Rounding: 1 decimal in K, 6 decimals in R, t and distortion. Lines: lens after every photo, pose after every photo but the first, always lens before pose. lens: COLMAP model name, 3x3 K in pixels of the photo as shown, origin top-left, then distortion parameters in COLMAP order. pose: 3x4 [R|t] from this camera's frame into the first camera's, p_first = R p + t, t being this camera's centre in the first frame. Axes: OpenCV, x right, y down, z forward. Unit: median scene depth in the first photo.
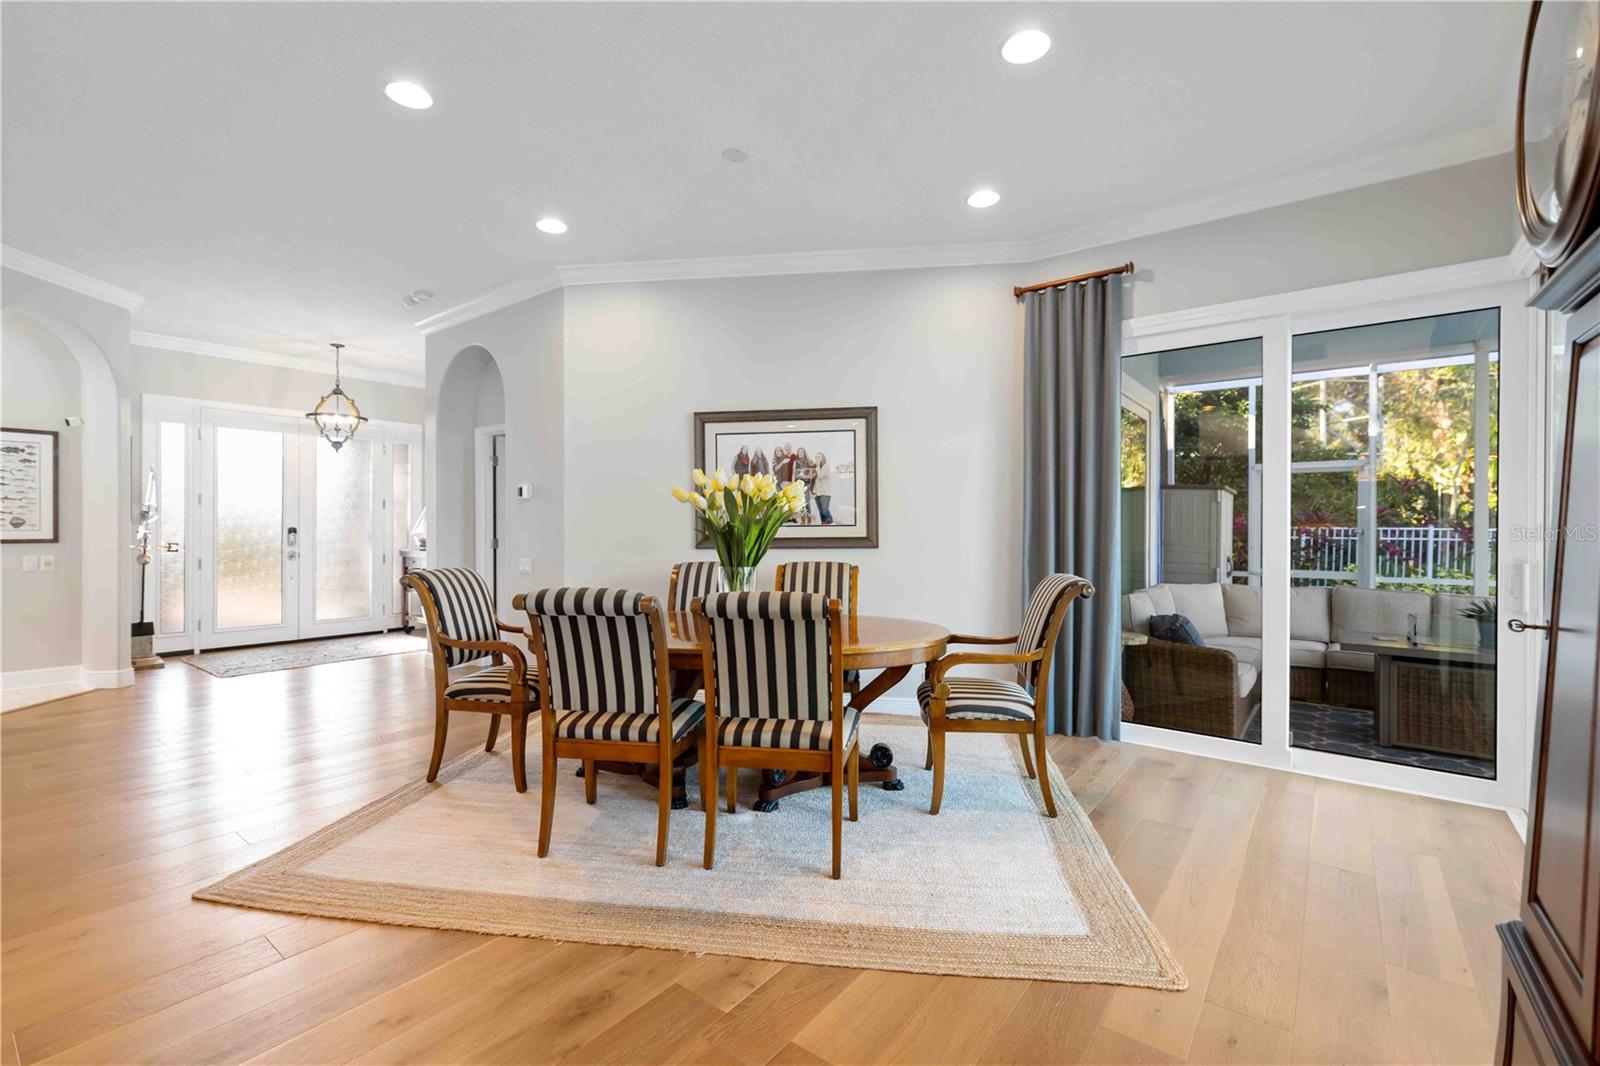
lens RADIAL K [[694.4, 0, 797.0], [0, 694.4, 531.2], [0, 0, 1]] dist [-0.000823, 0.002387]
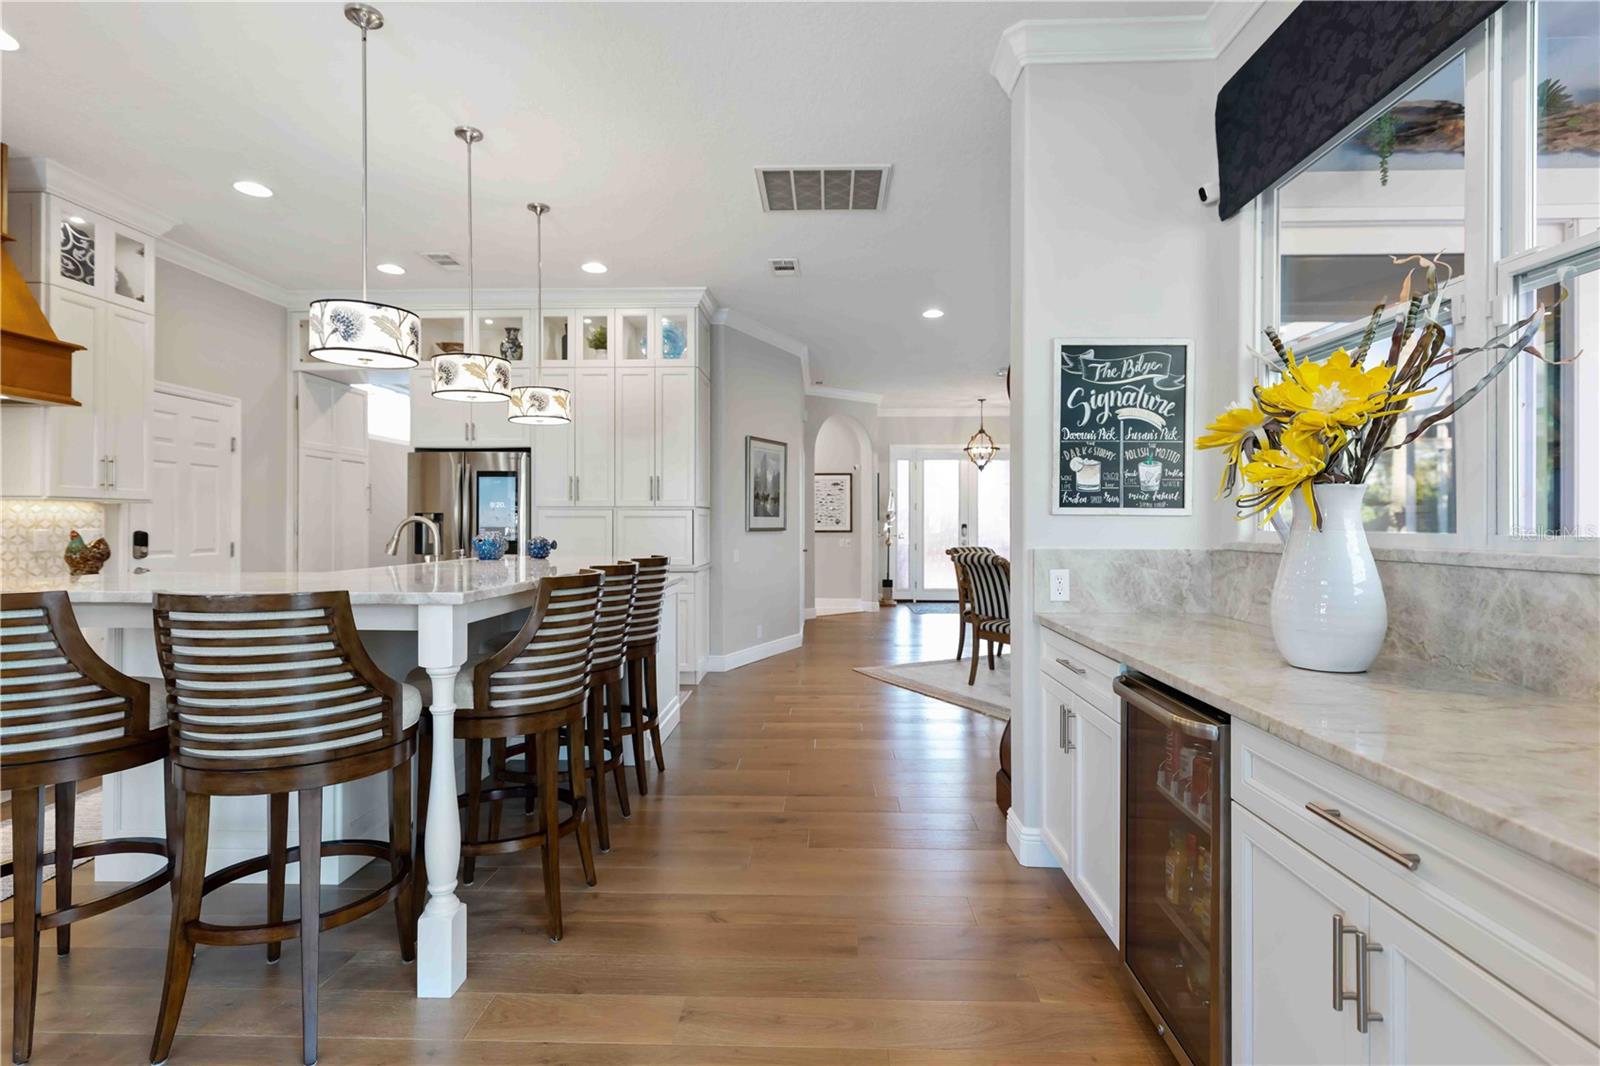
lens RADIAL K [[790.4, 0, 803.5], [0, 790.4, 521.0], [0, 0, 1]] dist [0.002000, 0.000440]
pose [[0.590029, -0.005639, -0.807362, 0.697784], [-0.001193, 0.999968, -0.007856, 0.003161], [0.807381, 0.005598, 0.590004, -0.435963]]
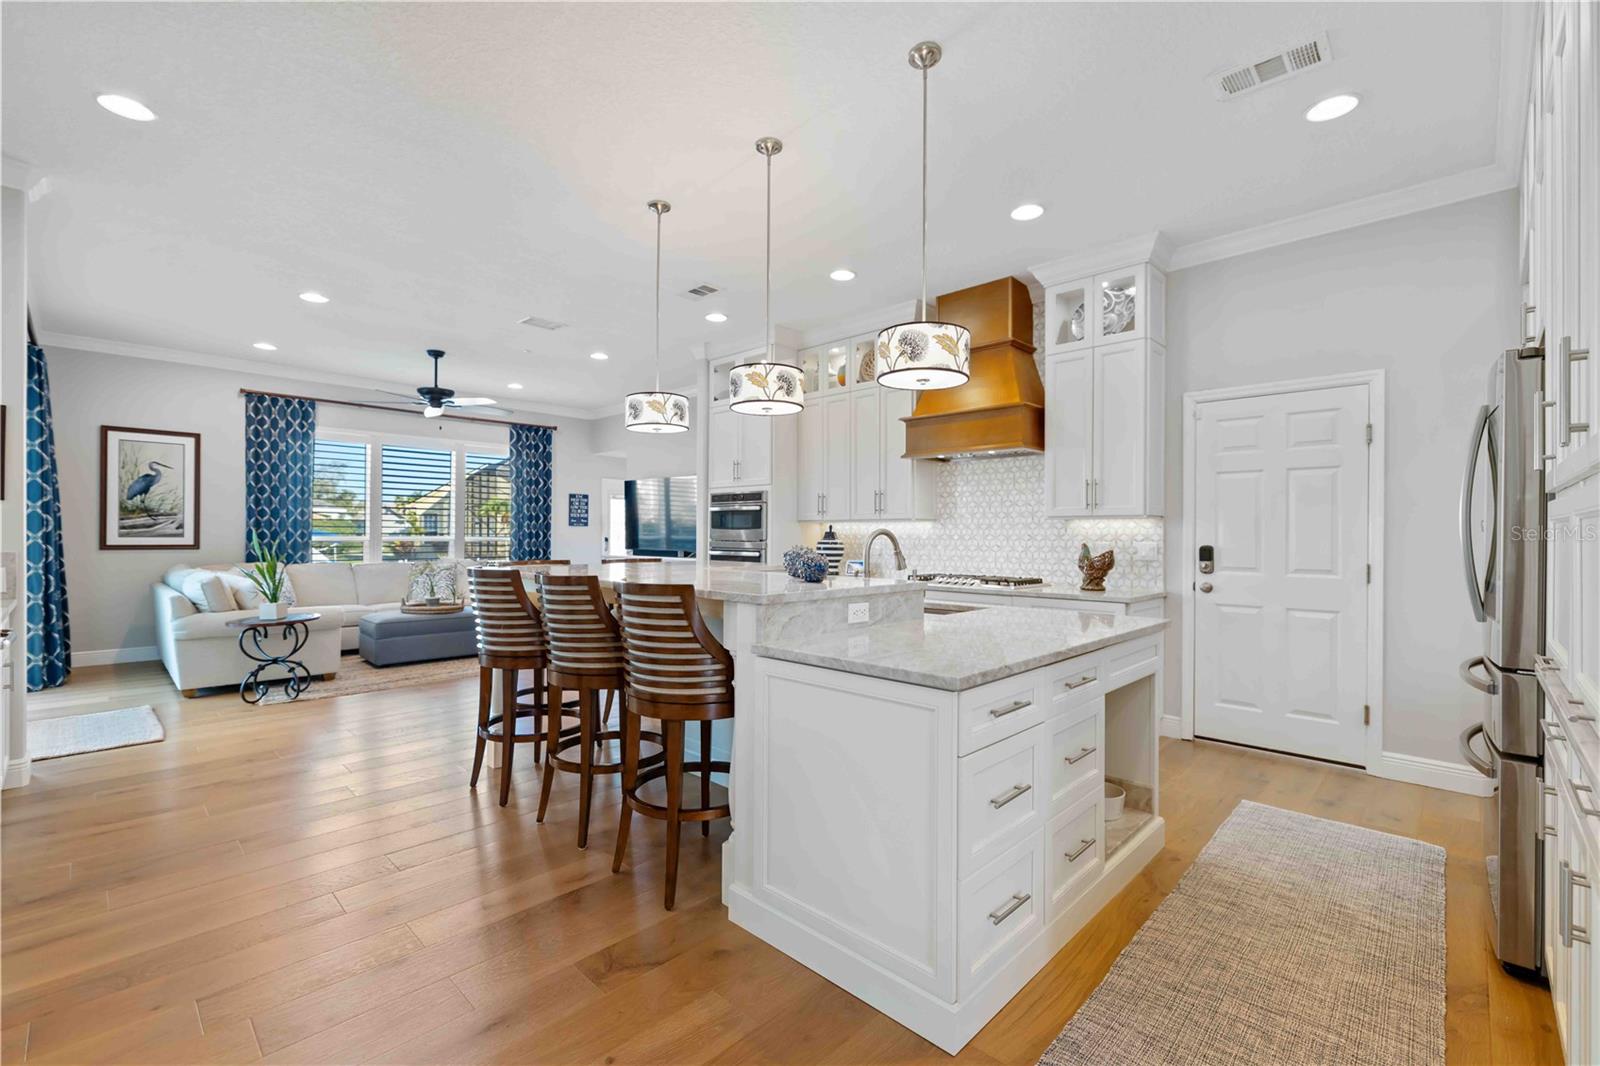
lens RADIAL K [[694.4, 0, 803.3], [0, 694.4, 532.9], [0, 0, 1]] dist [-0.000823, 0.002387]
pose [[-0.993793, -0.007586, 0.110985, -0.256956], [-0.007484, 0.999971, 0.001338, -0.004890], [-0.110992, 0.000499, -0.993821, 0.450977]]
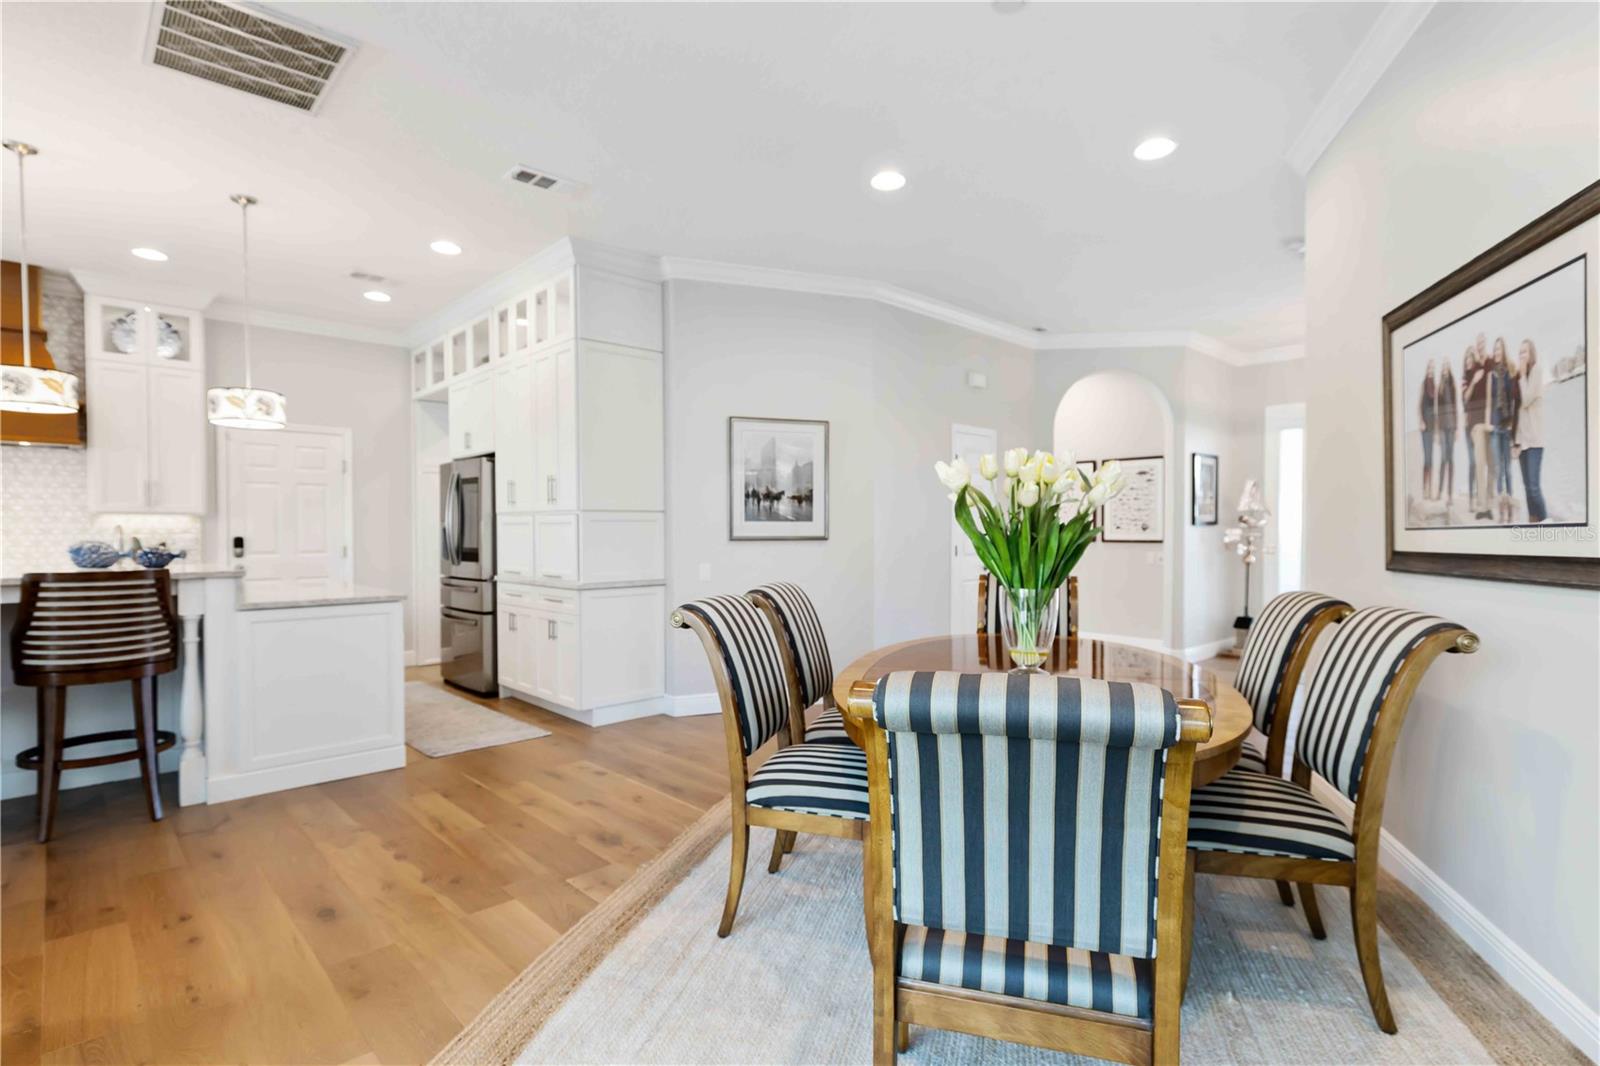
lens RADIAL K [[790.4, 0, 794.0], [0, 790.4, 537.7], [0, 0, 1]] dist [0.002000, 0.000440]
pose [[-0.156645, 0.007808, -0.987624, 0.546863], [-0.003473, 0.999958, 0.008456, -0.003942], [0.987649, 0.004755, -0.156611, 0.668050]]
